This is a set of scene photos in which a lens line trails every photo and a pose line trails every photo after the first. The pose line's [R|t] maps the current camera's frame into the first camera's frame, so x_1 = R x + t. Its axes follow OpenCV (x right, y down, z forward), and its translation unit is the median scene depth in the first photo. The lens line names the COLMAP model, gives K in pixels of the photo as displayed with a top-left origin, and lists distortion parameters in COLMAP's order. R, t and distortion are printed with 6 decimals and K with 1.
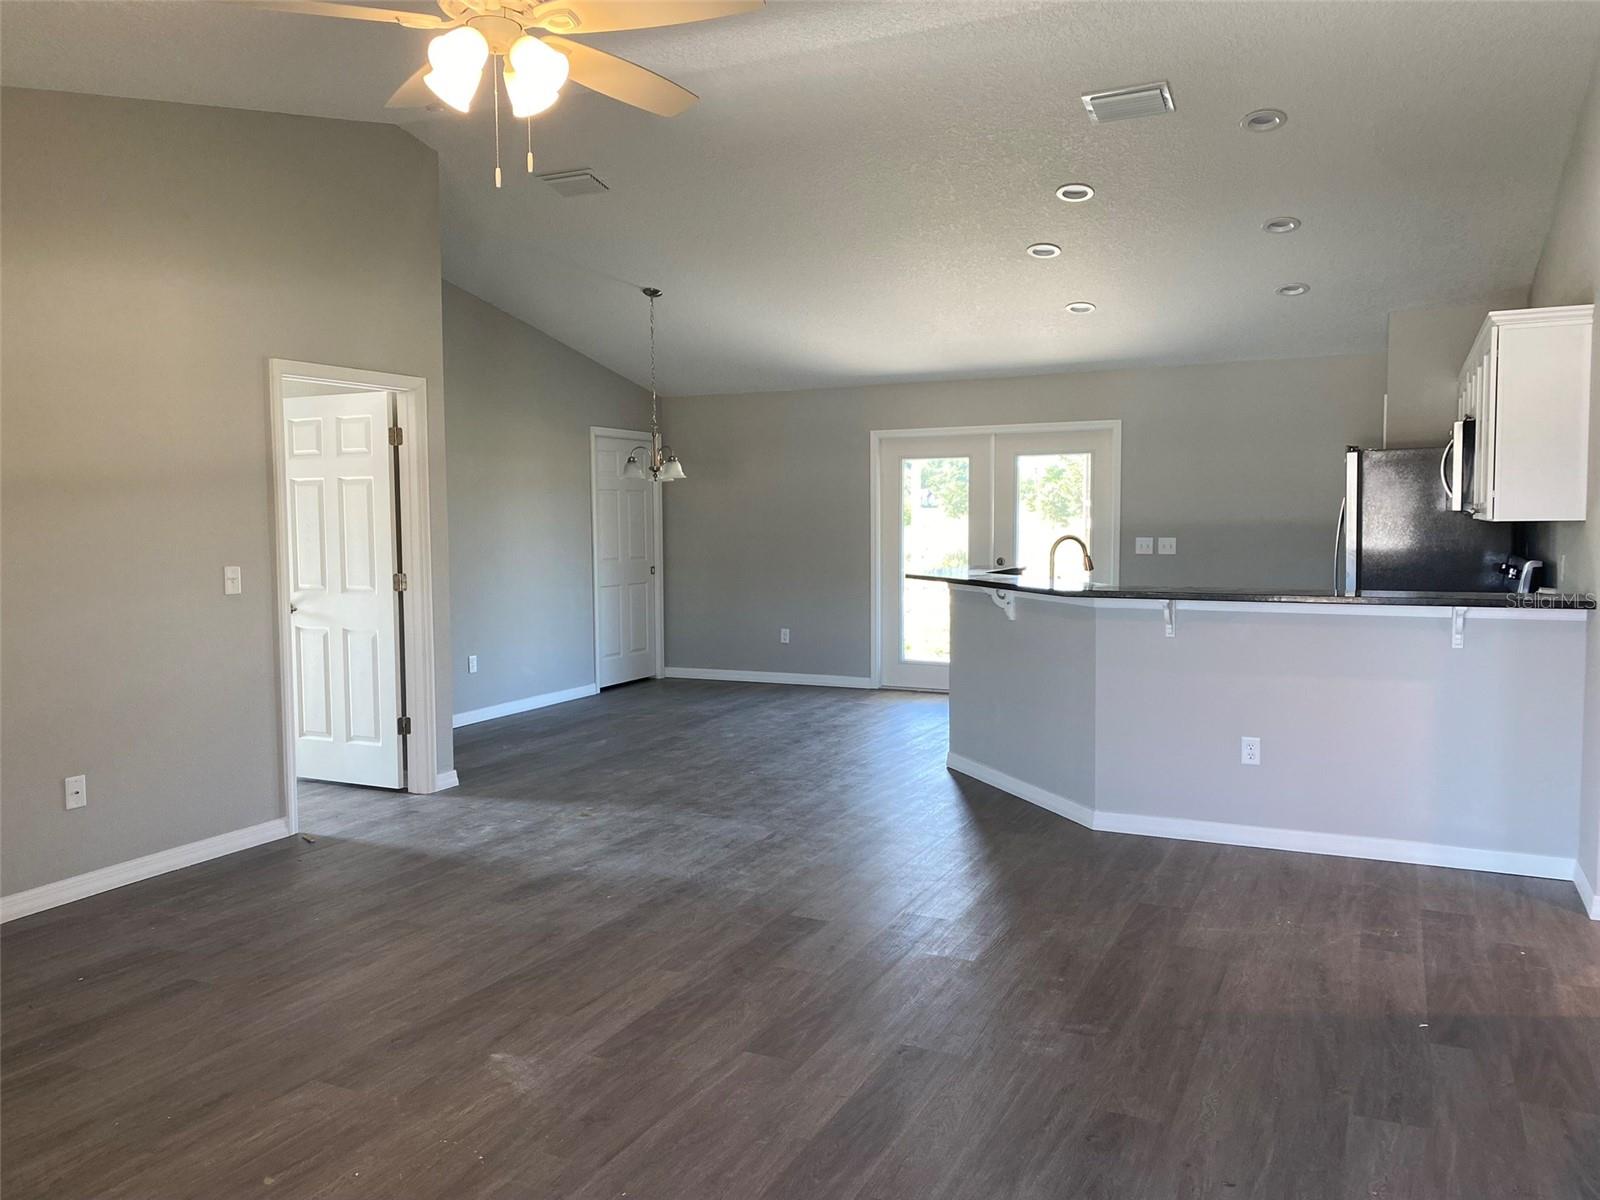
lens RADIAL K [[1224.8, 0, 784.8], [0, 1224.8, 612.2], [0, 0, 1]] dist [0.038495, -0.032385]
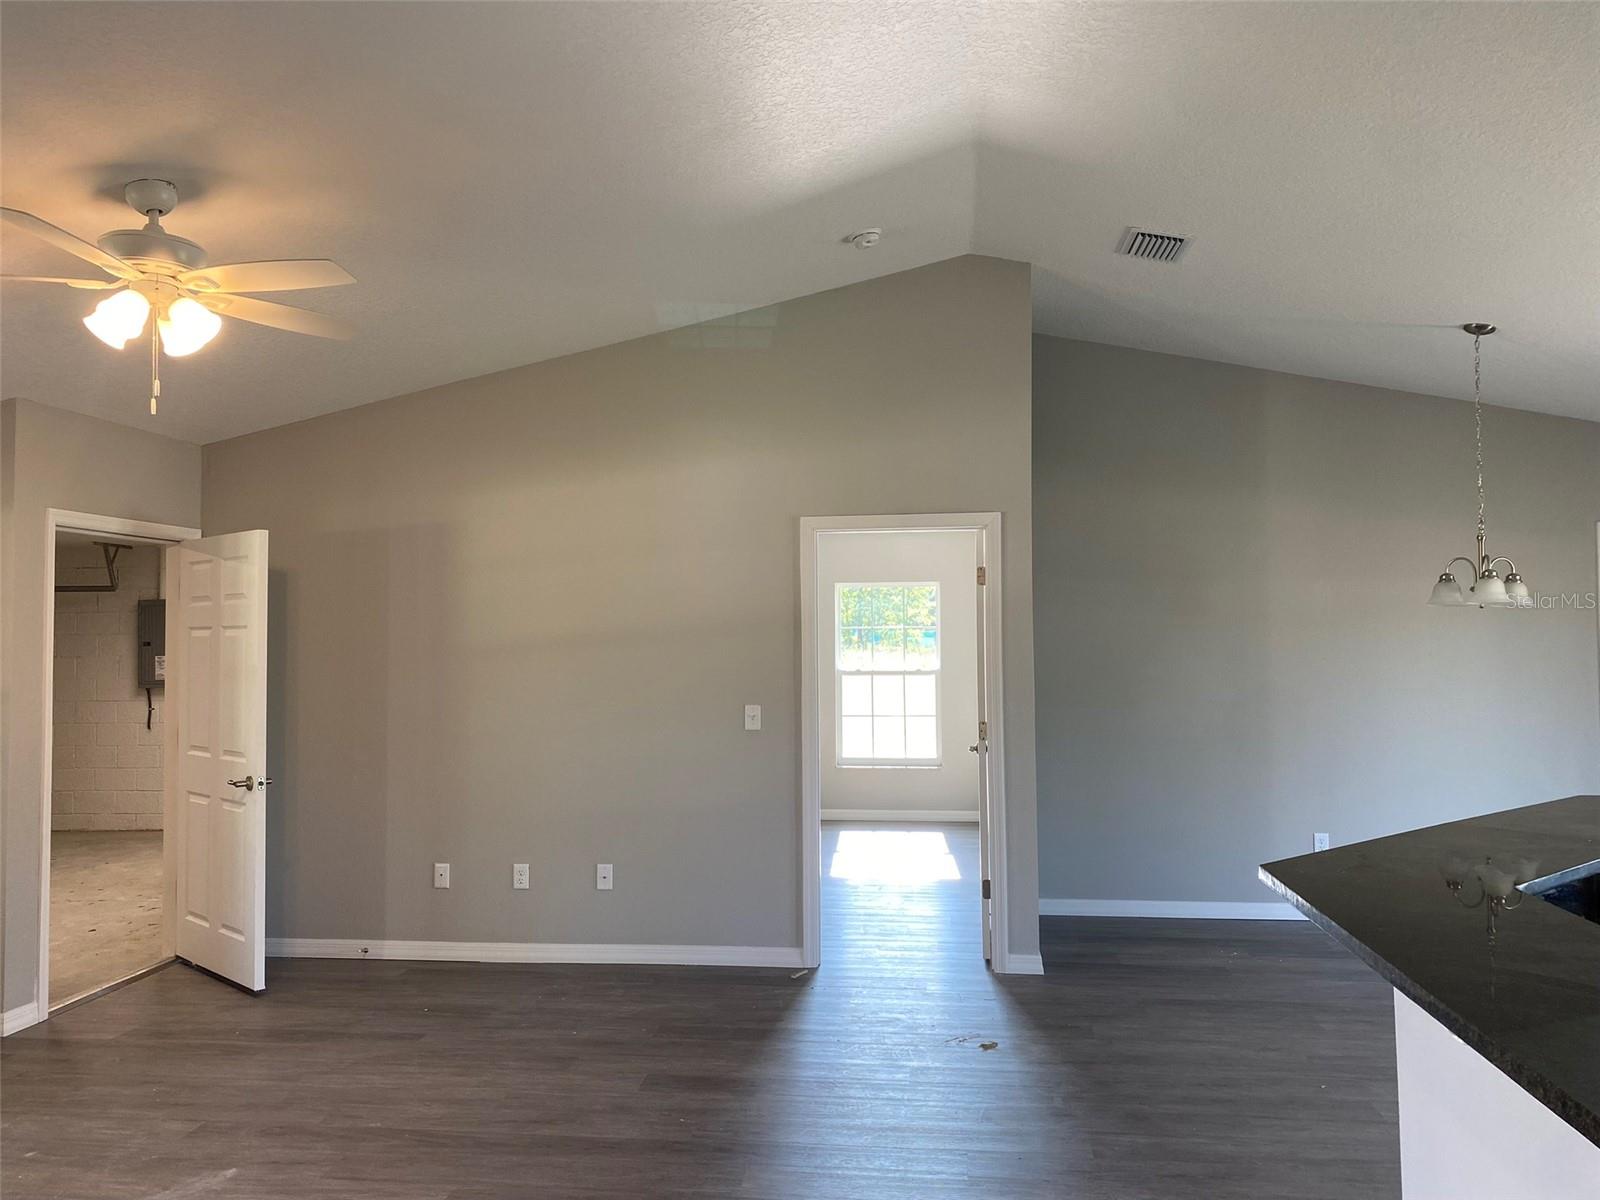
lens RADIAL K [[1224.8, 0, 800.3], [0, 1224.8, 601.2], [0, 0, 1]] dist [0.038495, -0.032385]
pose [[0.321266, -0.020539, -0.946766, 0.494556], [-0.070571, 0.996466, -0.045564, -0.067145], [0.944356, 0.081453, 0.318681, 0.542429]]
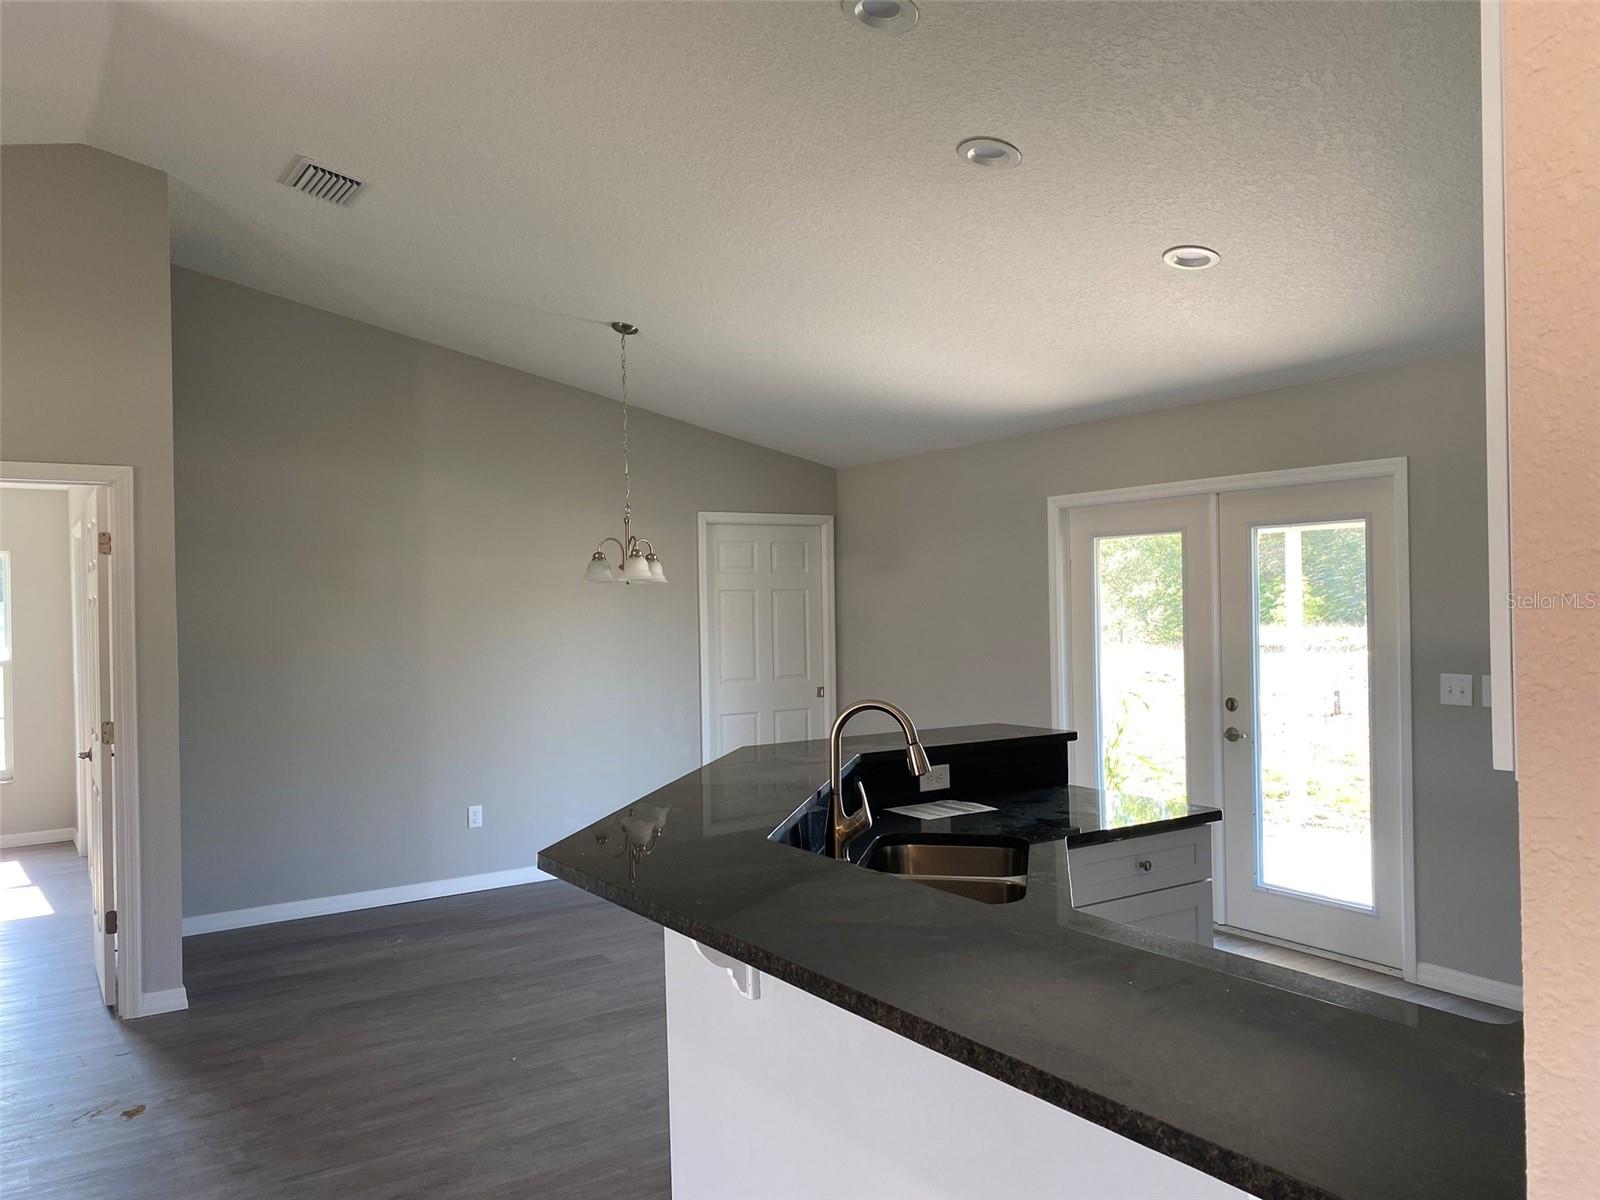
lens RADIAL K [[1224.8, 0, 806.1], [0, 1224.8, 606.7], [0, 0, 1]] dist [0.038495, -0.032385]
pose [[0.859712, -0.005731, -0.510746, 0.431503], [-0.029470, 0.997715, -0.060802, -0.065348], [0.509928, 0.067324, 0.857579, 0.533499]]
